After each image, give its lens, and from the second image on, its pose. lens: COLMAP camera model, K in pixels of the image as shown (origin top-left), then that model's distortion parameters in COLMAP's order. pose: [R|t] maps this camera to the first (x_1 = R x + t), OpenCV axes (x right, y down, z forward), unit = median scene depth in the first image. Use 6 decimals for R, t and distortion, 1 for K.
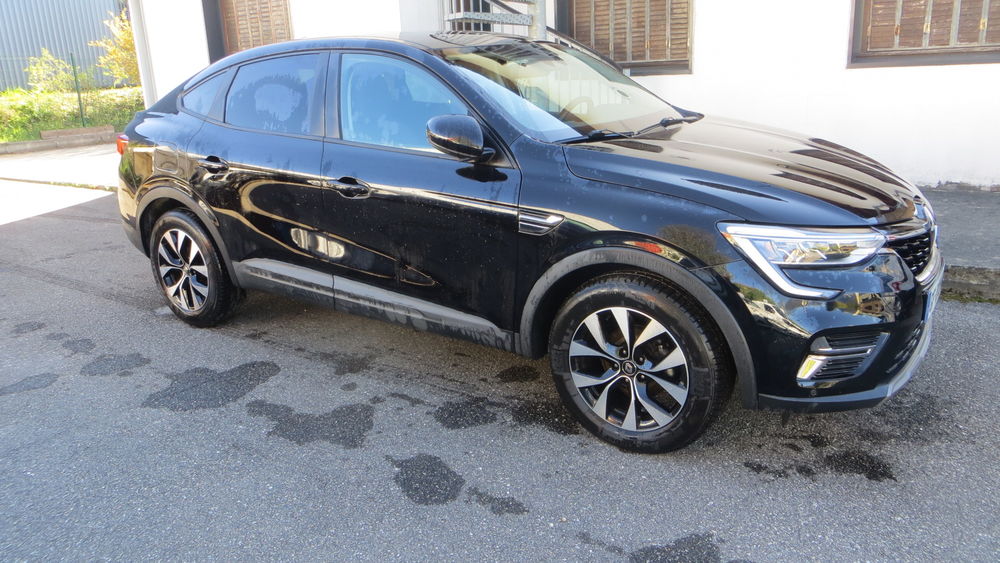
lens RADIAL K [[749.9, 0, 501.5], [0, 749.9, 284.3], [0, 0, 1]] dist [-0.013178, 0.000557]
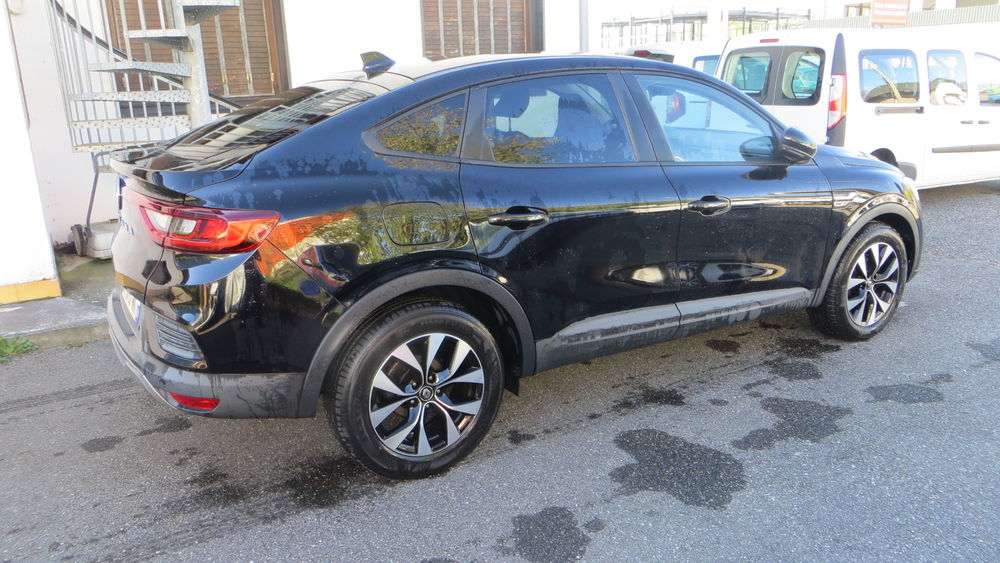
lens RADIAL K [[749.9, 0, 501.6], [0, 749.9, 278.2], [0, 0, 1]] dist [-0.013178, 0.000557]
pose [[0.398153, -0.207581, 0.893523, -1.192562], [0.265698, 0.958402, 0.104259, -0.206787], [-0.877997, 0.195897, 0.436745, 0.790374]]
